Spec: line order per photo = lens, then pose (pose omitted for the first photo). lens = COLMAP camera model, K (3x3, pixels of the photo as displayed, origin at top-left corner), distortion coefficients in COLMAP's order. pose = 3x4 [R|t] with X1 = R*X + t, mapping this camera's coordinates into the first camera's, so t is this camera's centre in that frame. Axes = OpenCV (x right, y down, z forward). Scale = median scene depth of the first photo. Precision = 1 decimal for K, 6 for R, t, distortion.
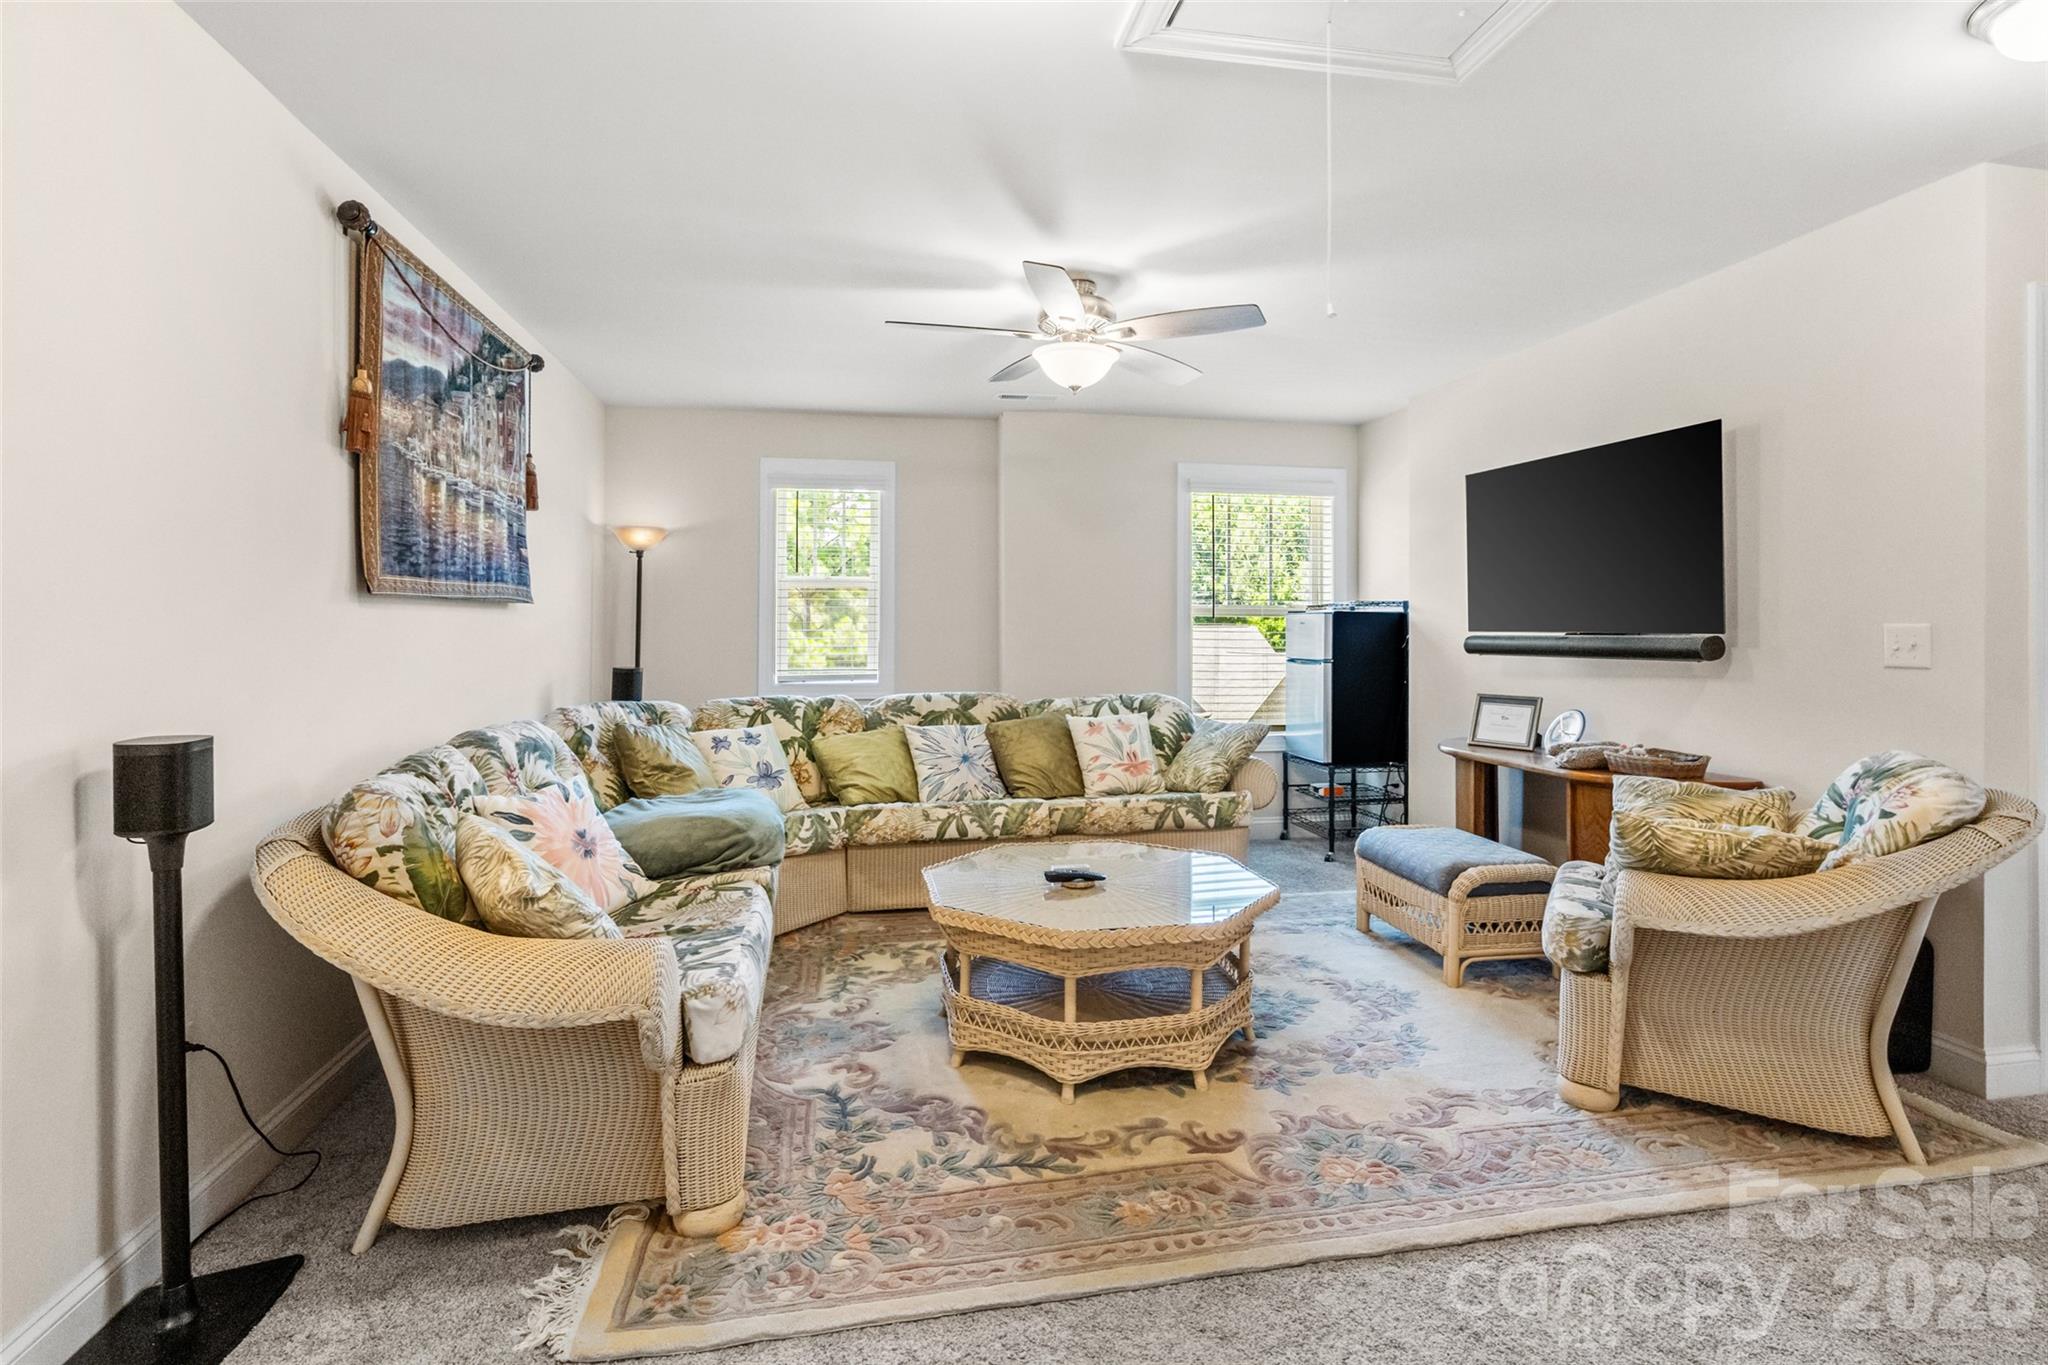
lens RADIAL K [[967.2, 0, 1011.6], [0, 967.2, 631.9], [0, 0, 1]] dist [-0.004571, -0.000137]
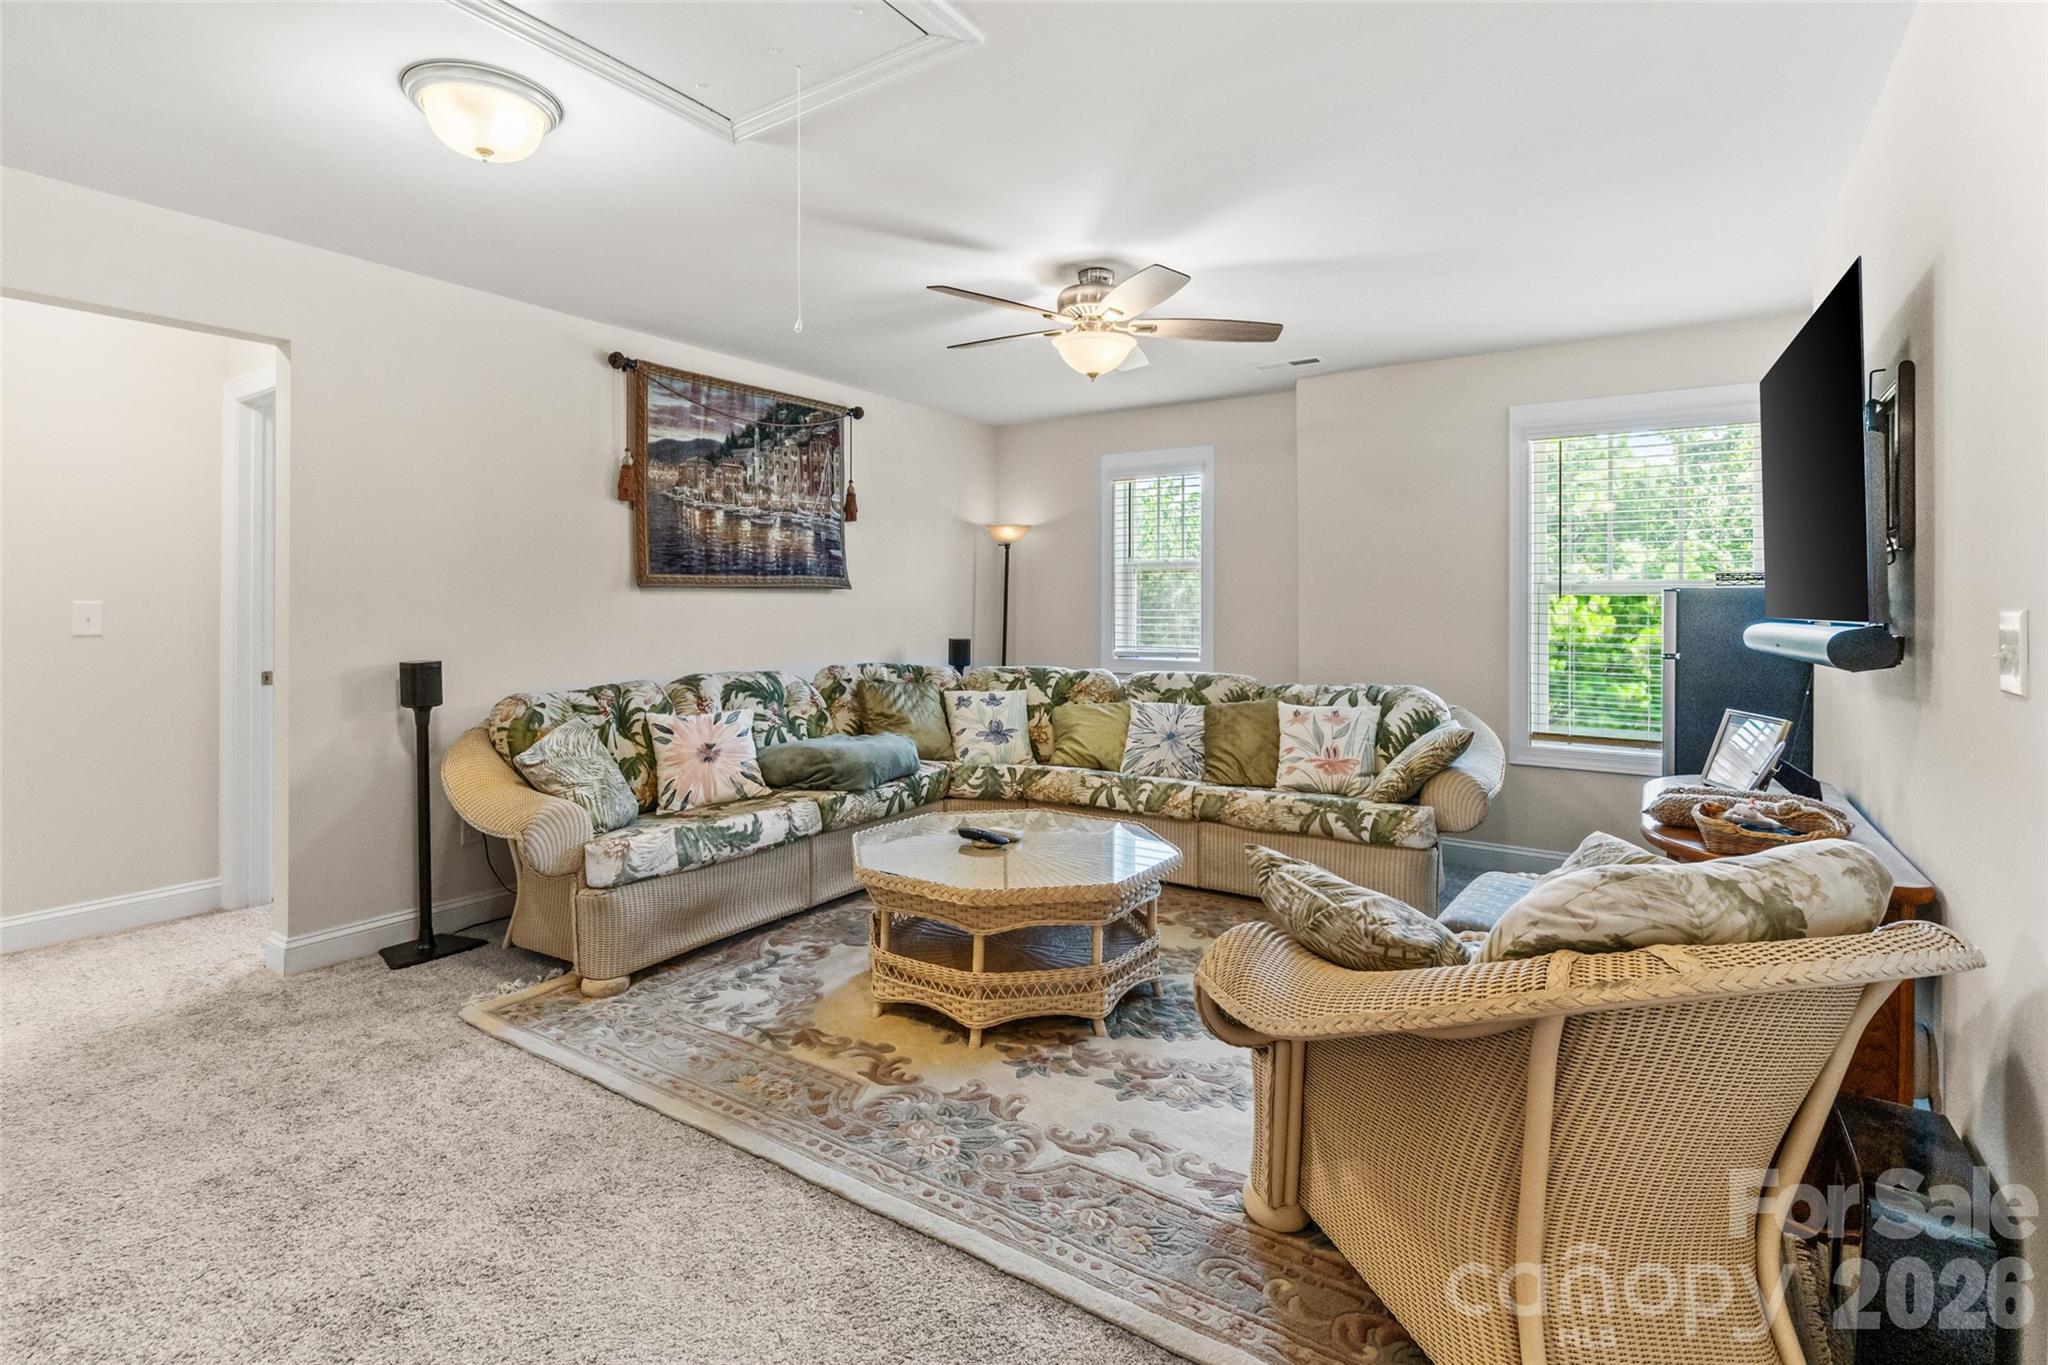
lens RADIAL K [[965.9, 0, 1019.2], [0, 965.9, 616.1], [0, 0, 1]] dist [-0.005024, -0.000342]
pose [[0.713765, 0.009999, -0.700313, 0.721919], [-0.006049, 0.999949, 0.008112, -0.004200], [0.700359, -0.001554, 0.713789, 0.212265]]
